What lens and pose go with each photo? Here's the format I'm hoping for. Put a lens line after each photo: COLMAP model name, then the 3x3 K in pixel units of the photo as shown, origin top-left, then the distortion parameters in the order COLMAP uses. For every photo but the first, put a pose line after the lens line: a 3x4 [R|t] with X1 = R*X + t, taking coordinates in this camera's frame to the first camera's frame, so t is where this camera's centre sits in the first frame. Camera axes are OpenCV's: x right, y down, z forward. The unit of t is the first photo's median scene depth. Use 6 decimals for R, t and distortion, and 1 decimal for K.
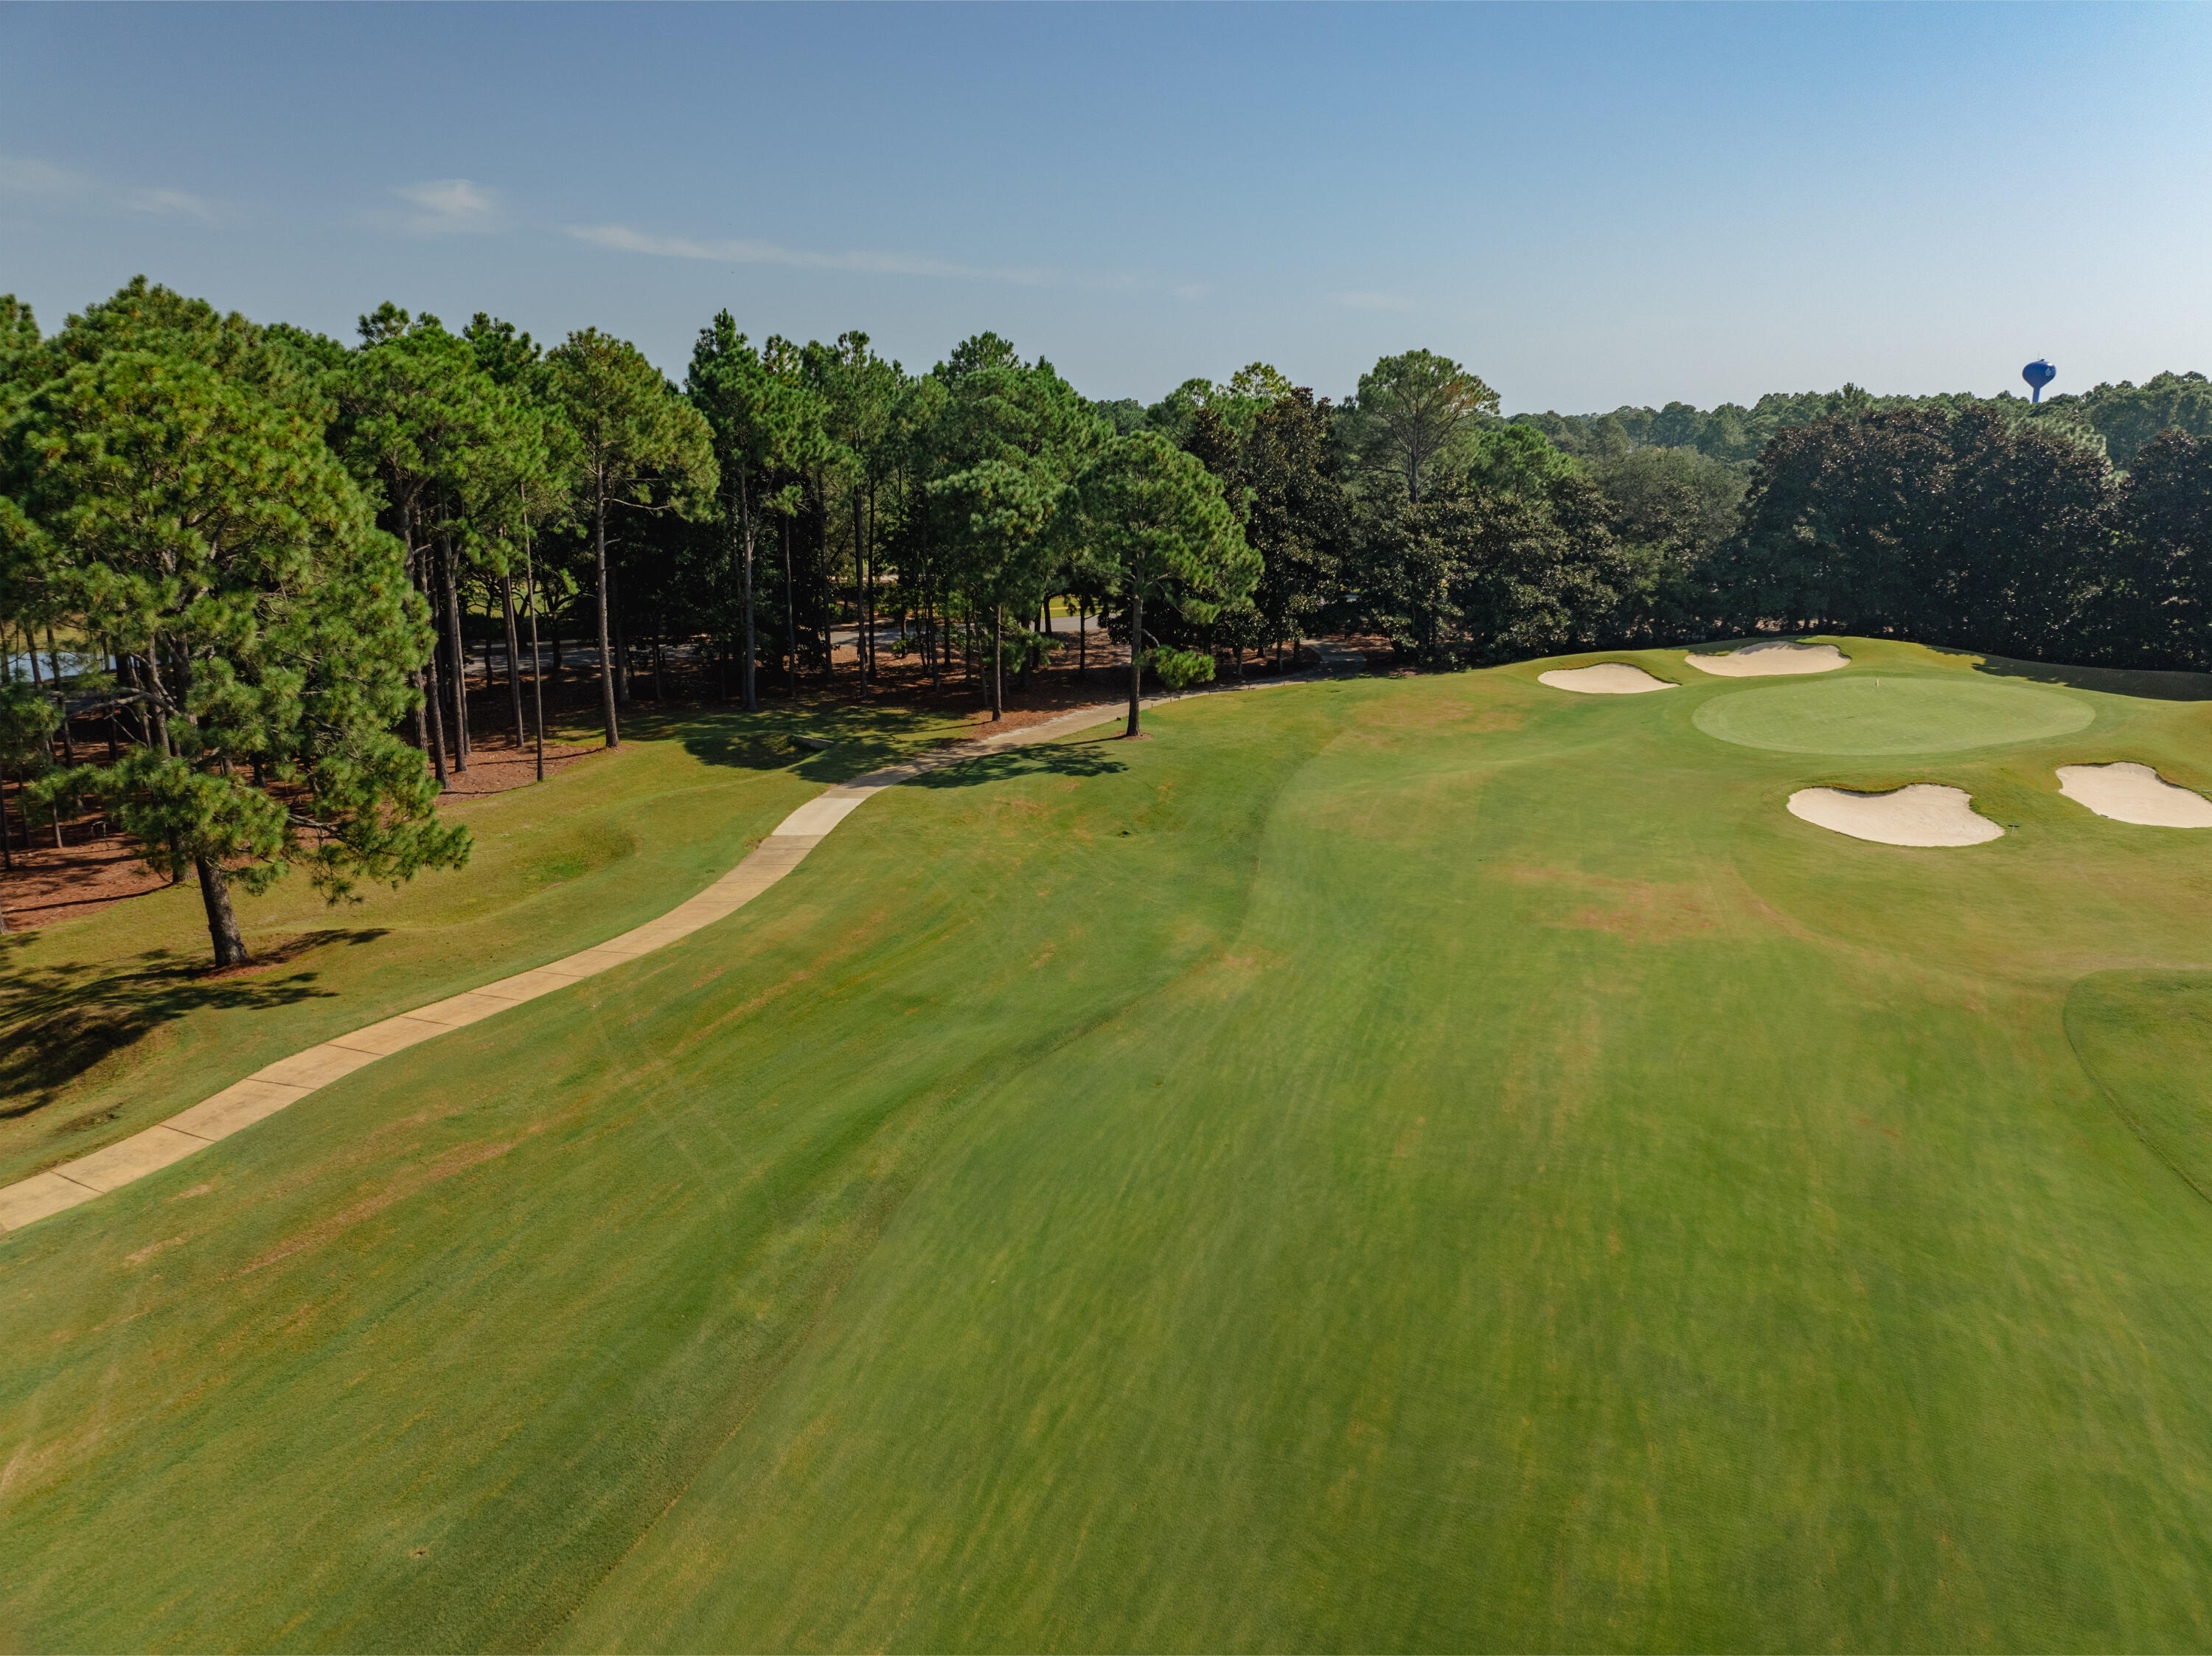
lens RADIAL K [[1557.0, 0, 1101.1], [0, 1557.0, 827.7], [0, 0, 1]] dist [-0.061562, 0.031393]
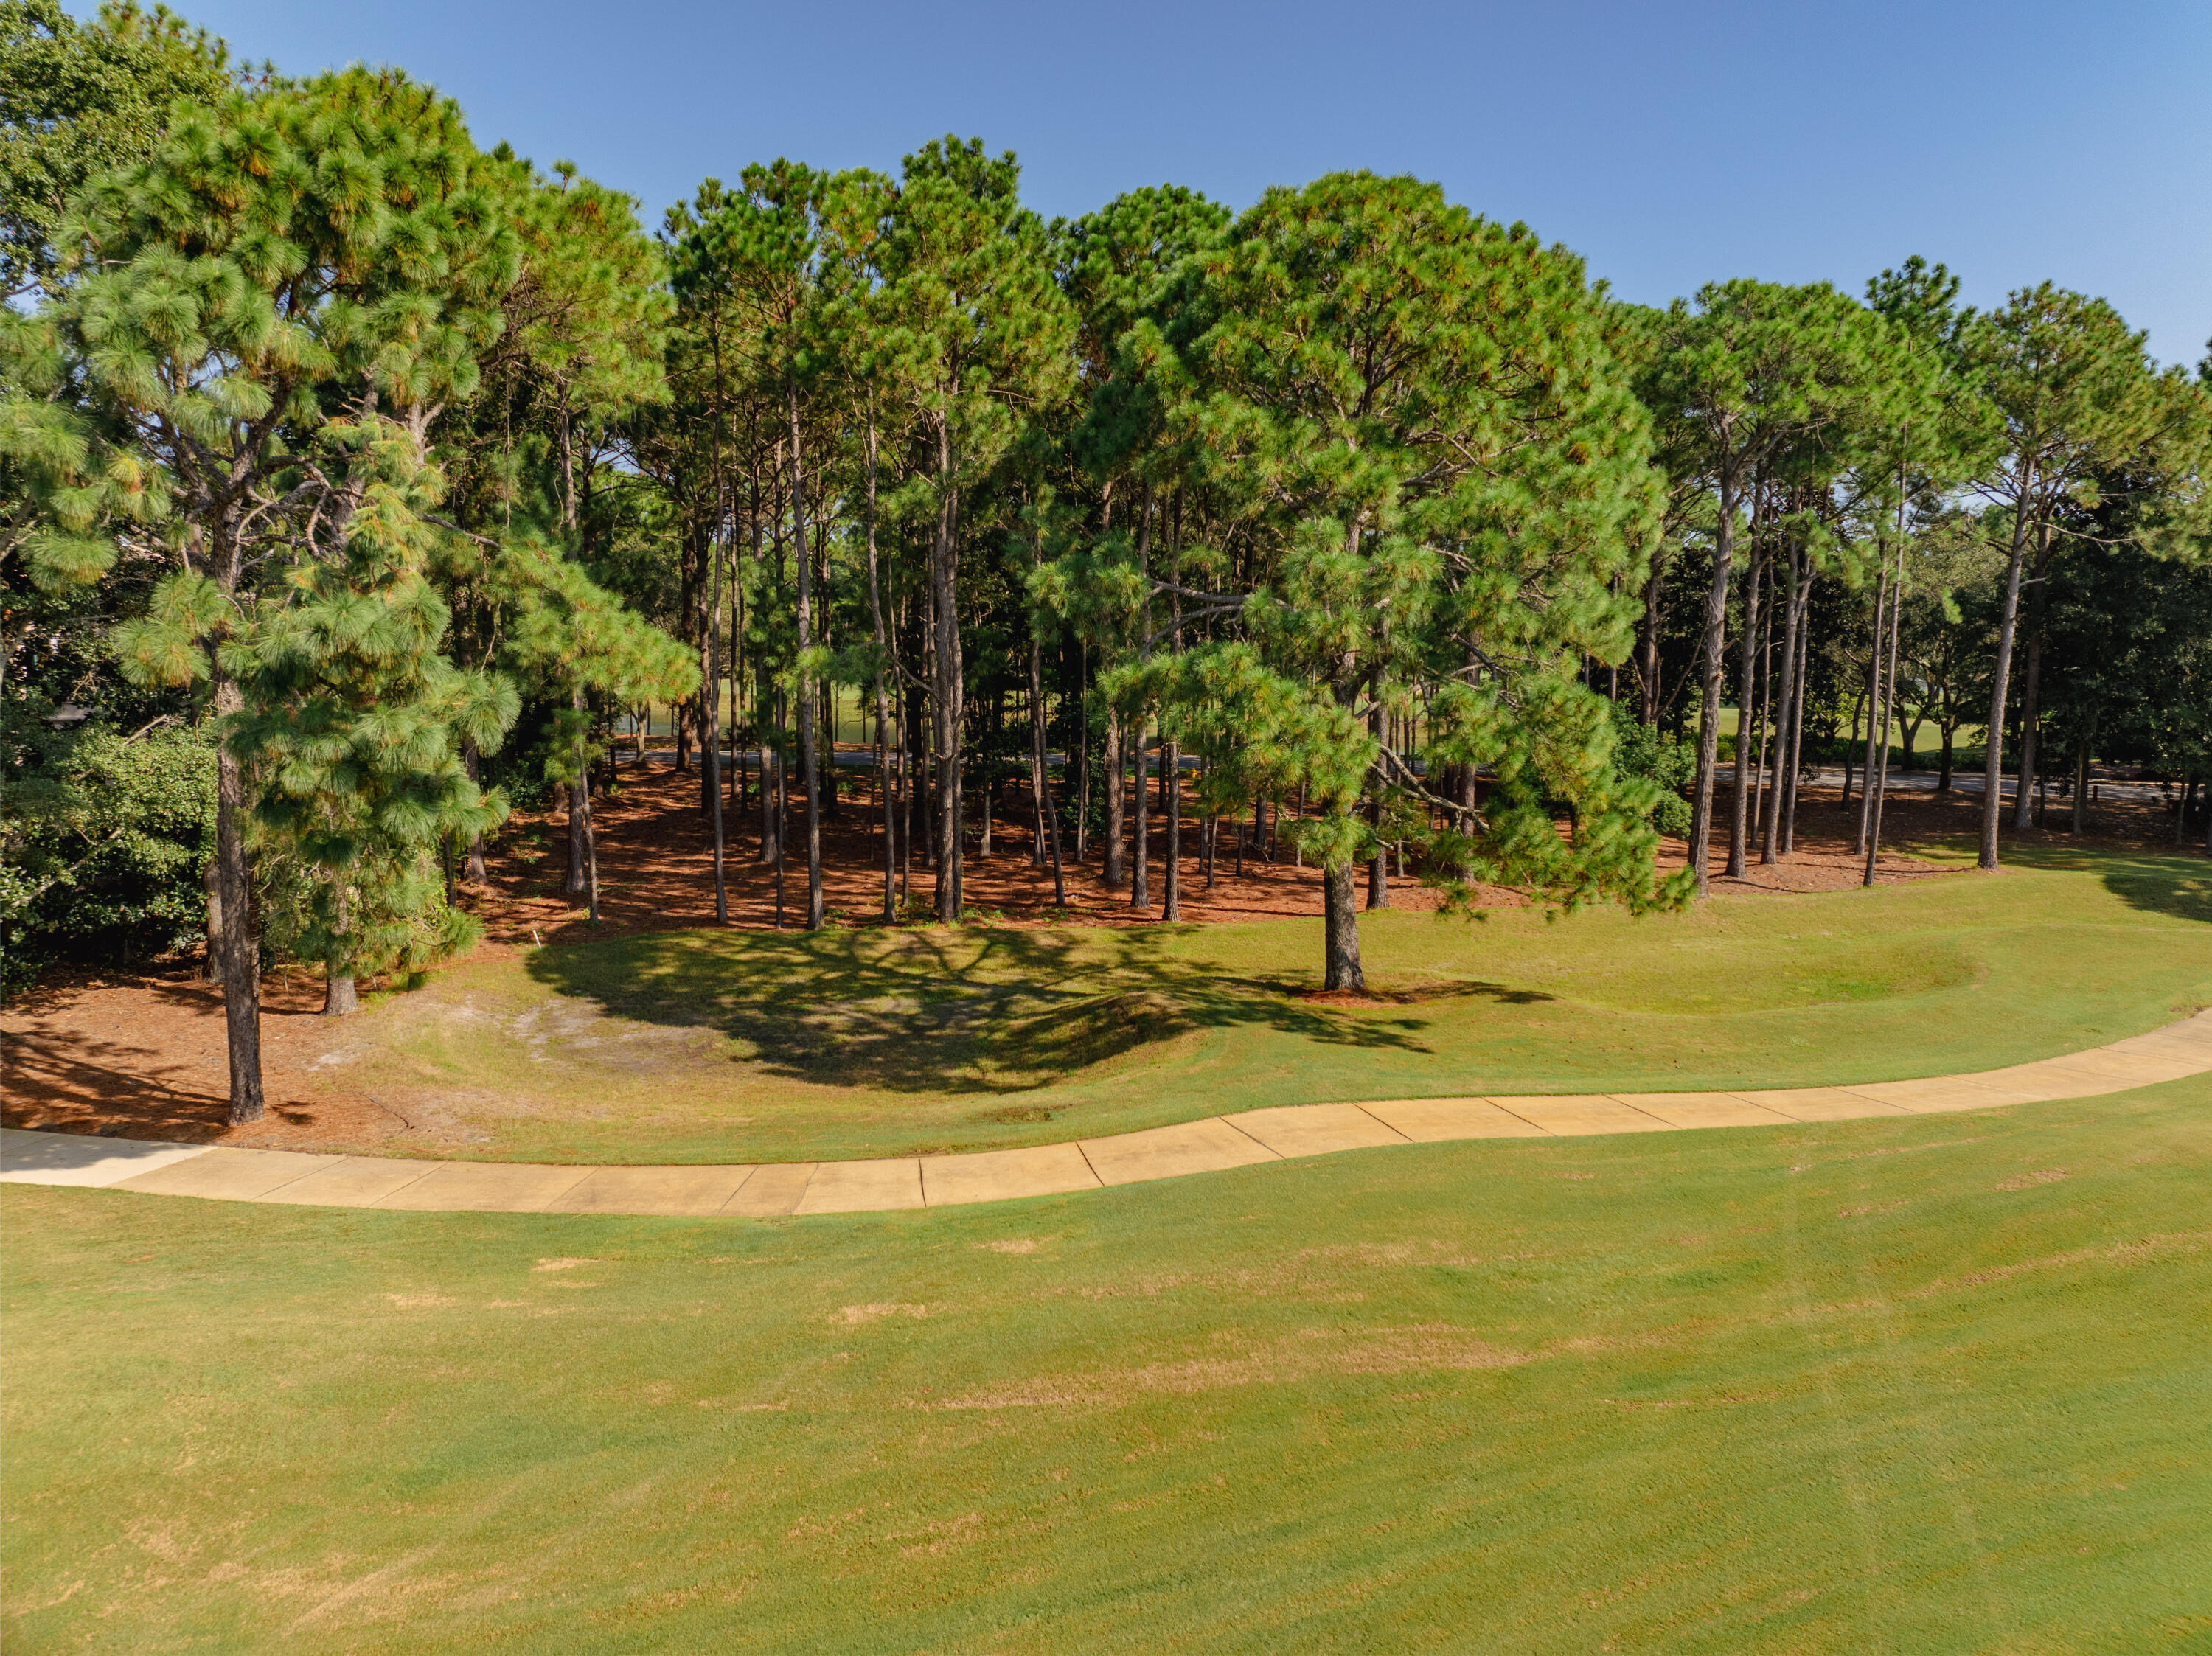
lens RADIAL K [[1557.0, 0, 1103.5], [0, 1557.0, 831.6], [0, 0, 1]] dist [-0.061562, 0.031393]
pose [[0.645025, 0.109950, -0.756210, -0.081999], [-0.199926, 0.979407, -0.028130, 0.060552], [0.737544, 0.169330, 0.653724, 0.424445]]
